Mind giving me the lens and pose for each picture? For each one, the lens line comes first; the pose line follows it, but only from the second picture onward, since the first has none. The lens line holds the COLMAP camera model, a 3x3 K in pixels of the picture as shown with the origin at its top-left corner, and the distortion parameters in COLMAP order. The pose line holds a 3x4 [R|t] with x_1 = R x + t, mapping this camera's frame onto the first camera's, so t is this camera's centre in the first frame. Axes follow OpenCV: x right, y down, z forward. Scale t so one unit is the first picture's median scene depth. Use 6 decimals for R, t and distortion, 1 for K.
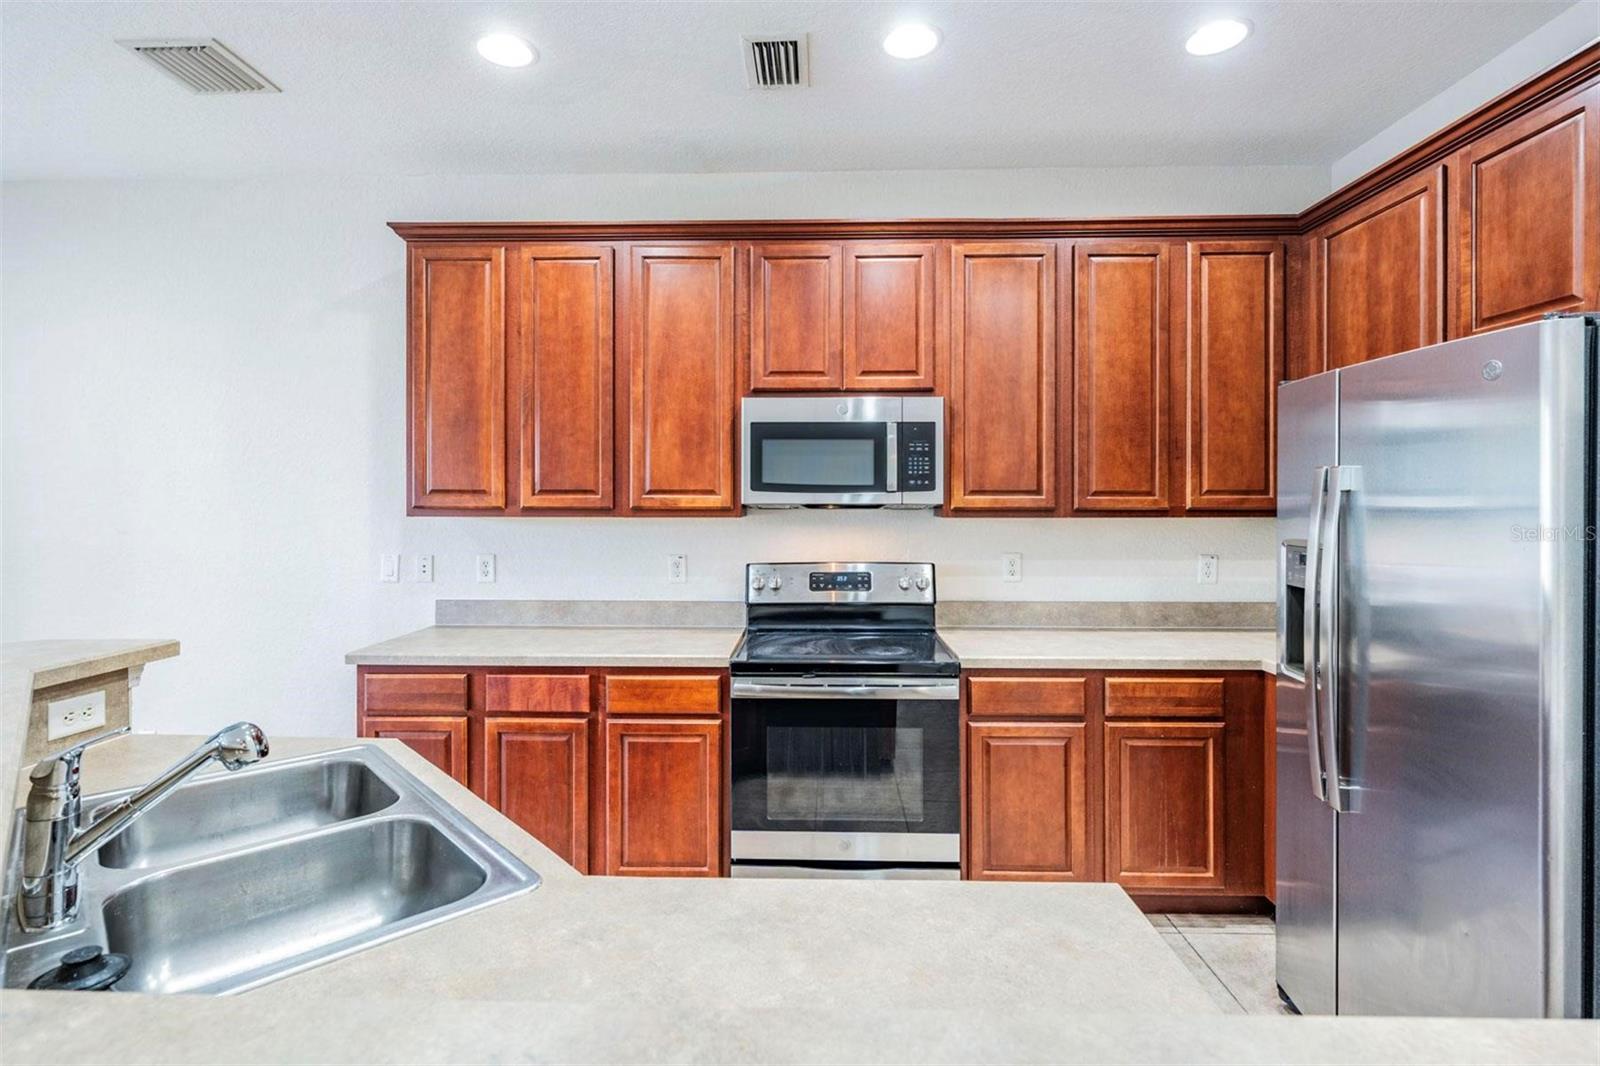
lens RADIAL K [[774.5, 0, 796.2], [0, 774.5, 504.6], [0, 0, 1]] dist [0.003814, -0.000834]
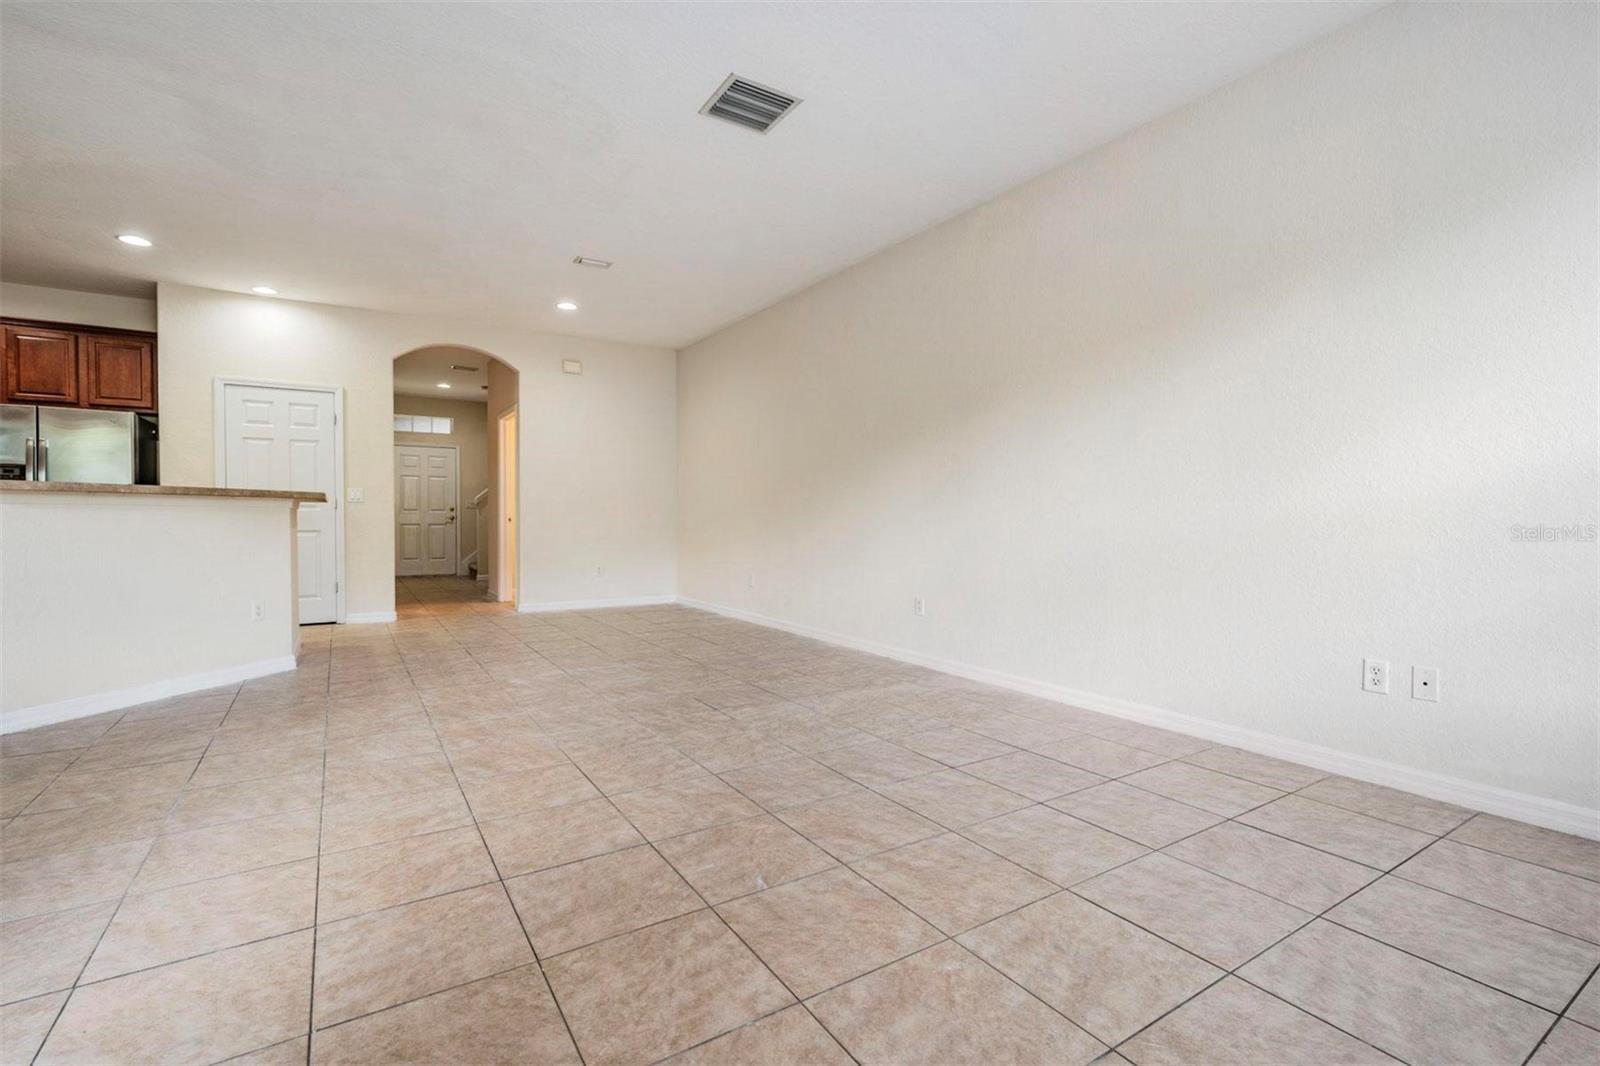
lens RADIAL K [[718.9, 0, 800.2], [0, 718.9, 527.4], [0, 0, 1]] dist [-0.000198, -0.000842]
pose [[-0.561383, -0.014072, 0.827436, -2.151333], [0.001344, 0.999839, 0.017916, 0.163194], [-0.827555, 0.011170, -0.561274, 0.079429]]
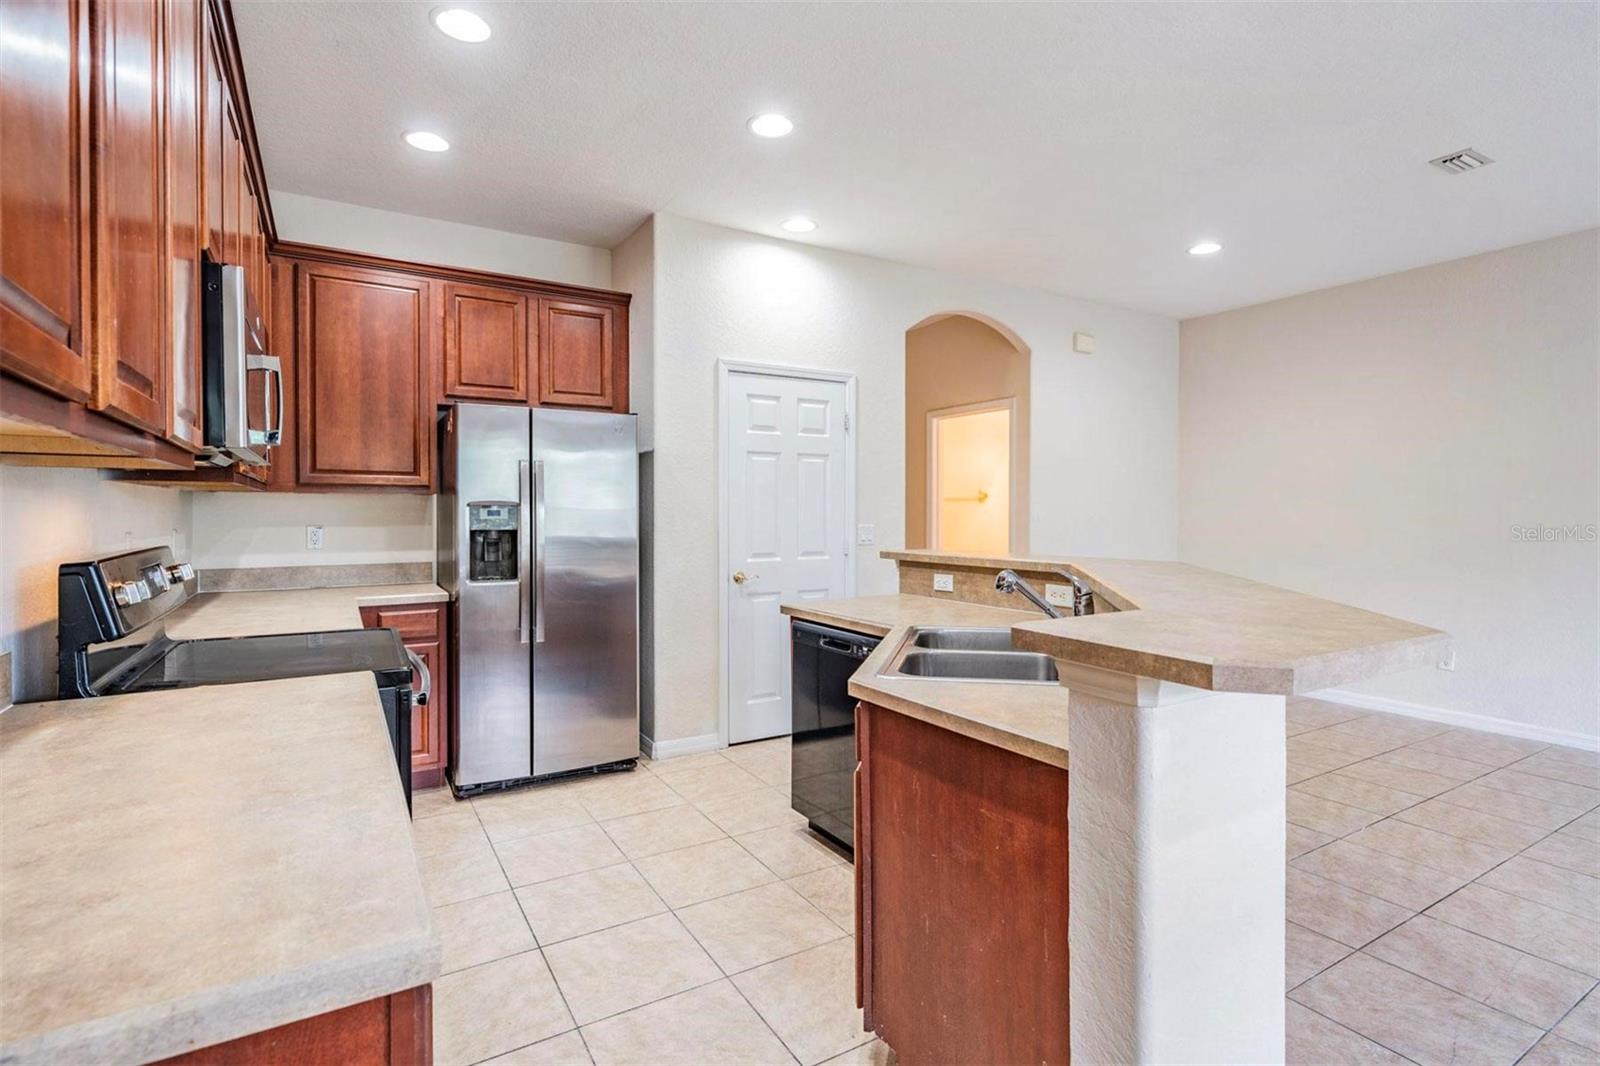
lens RADIAL K [[774.5, 0, 792.2], [0, 774.5, 524.3], [0, 0, 1]] dist [0.003814, -0.000834]
pose [[-0.531883, -0.013448, 0.846711, -0.798478], [0.002434, 0.999845, 0.017410, 0.048798], [-0.846815, 0.011321, -0.531768, 0.962823]]
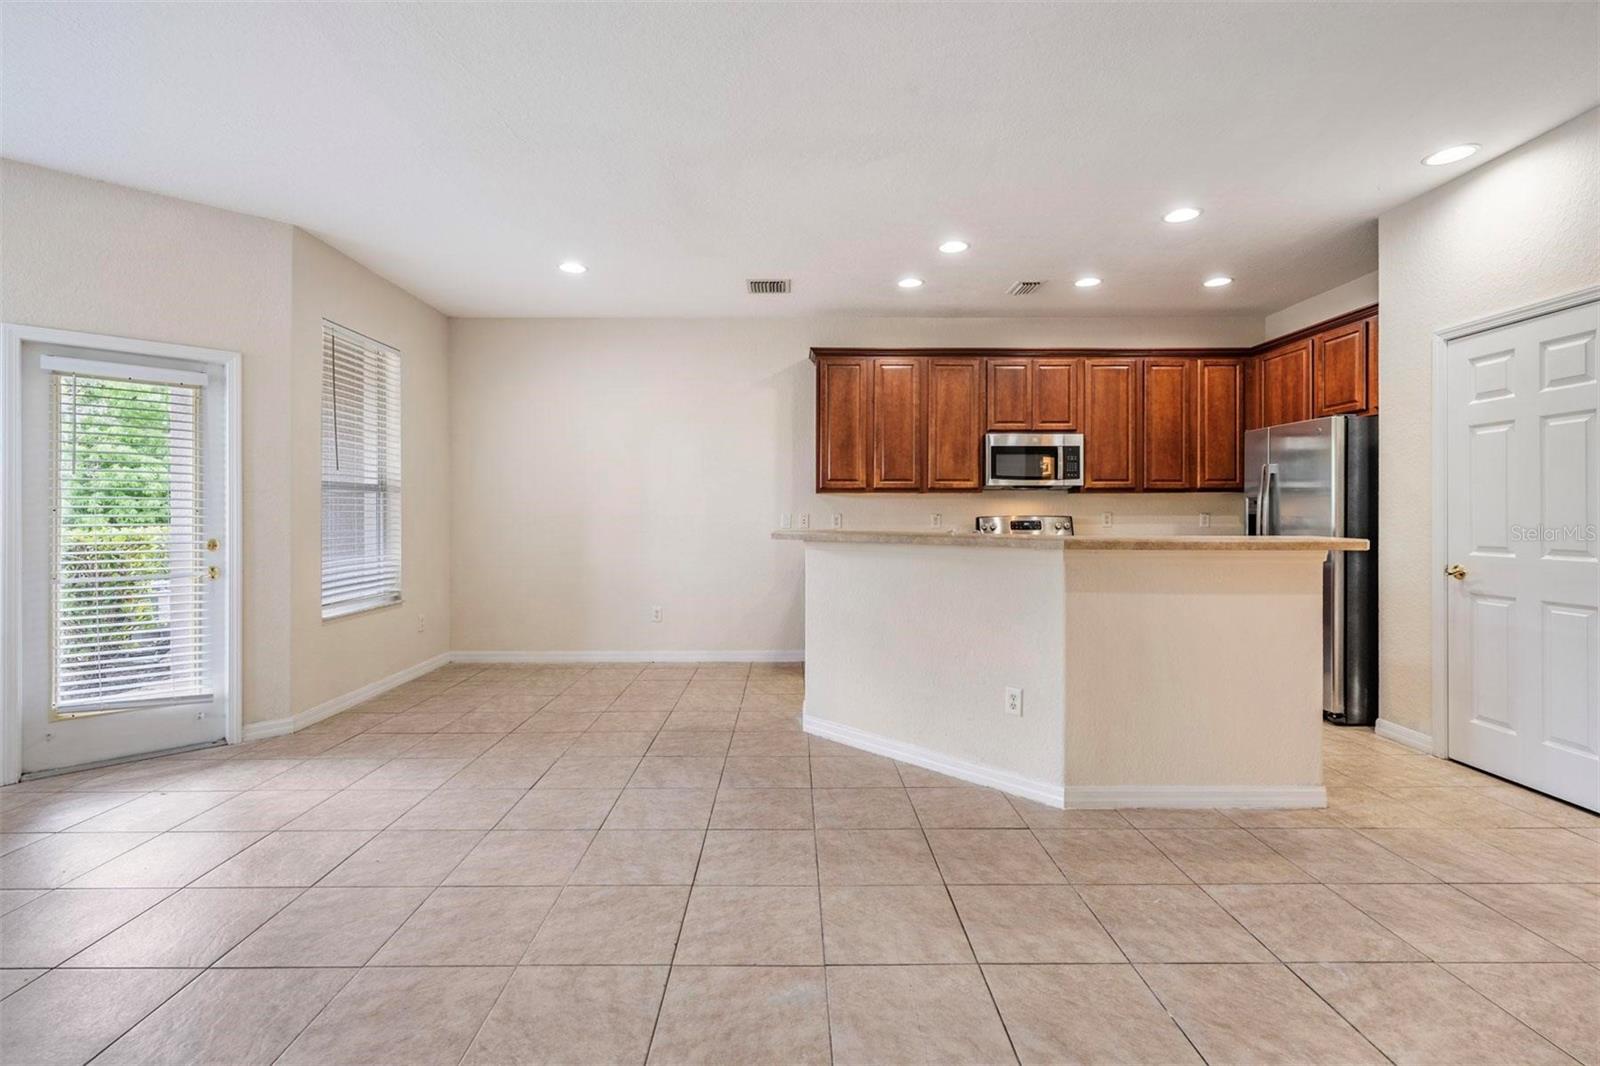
lens RADIAL K [[718.9, 0, 794.5], [0, 718.9, 515.5], [0, 0, 1]] dist [-0.000198, -0.000842]
pose [[0.999581, -0.000830, 0.028944, -0.636413], [0.000911, 0.999996, -0.002774, 0.083704], [-0.028942, 0.002800, 0.999577, -0.899072]]
